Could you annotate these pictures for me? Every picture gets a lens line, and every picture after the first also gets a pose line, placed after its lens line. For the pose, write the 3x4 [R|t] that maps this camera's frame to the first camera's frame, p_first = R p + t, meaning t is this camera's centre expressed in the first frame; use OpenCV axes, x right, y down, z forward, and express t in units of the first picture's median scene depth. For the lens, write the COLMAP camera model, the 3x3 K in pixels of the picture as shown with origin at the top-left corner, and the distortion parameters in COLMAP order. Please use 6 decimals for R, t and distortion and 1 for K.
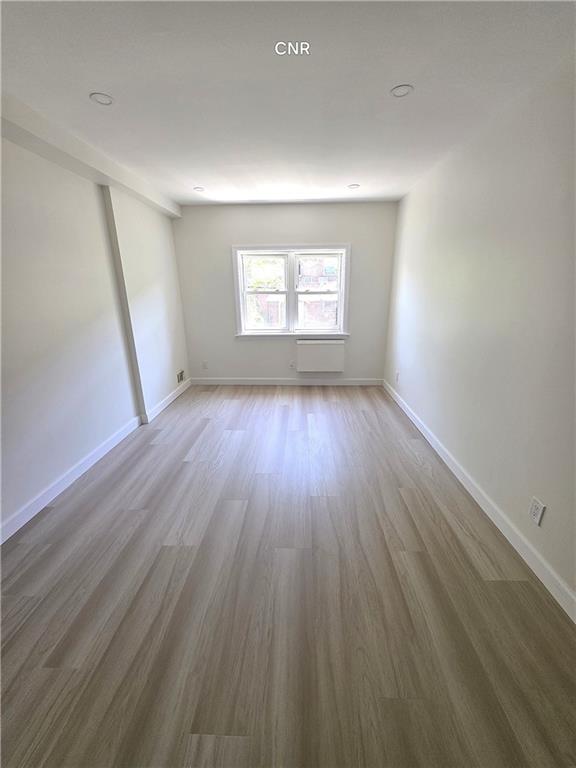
lens RADIAL K [[307.8, 0, 291.6], [0, 307.8, 382.2], [0, 0, 1]] dist [0.005756, -0.000983]
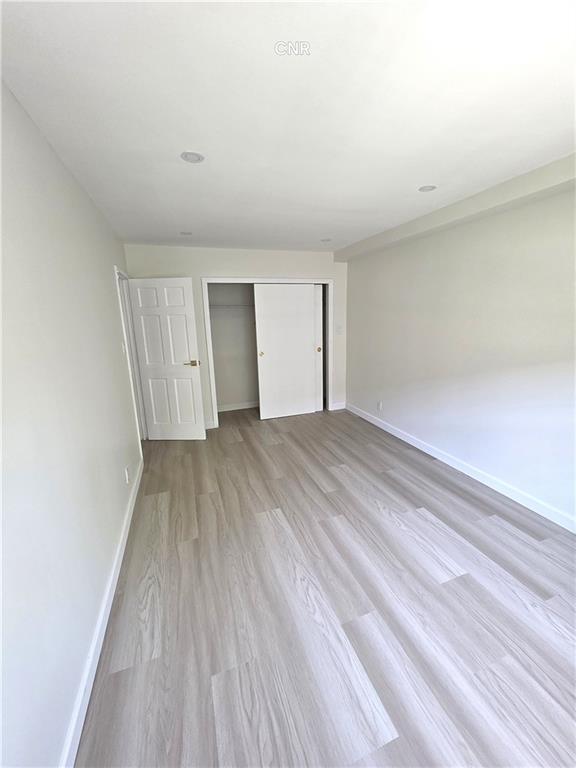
lens RADIAL K [[307.8, 0, 288.6], [0, 307.8, 383.2], [0, 0, 1]] dist [0.005756, -0.000983]
pose [[-0.931051, 0.121966, -0.343900, 0.352110], [-0.067620, 0.868484, 0.491083, -0.580584], [0.358568, 0.480478, -0.800356, 1.630984]]
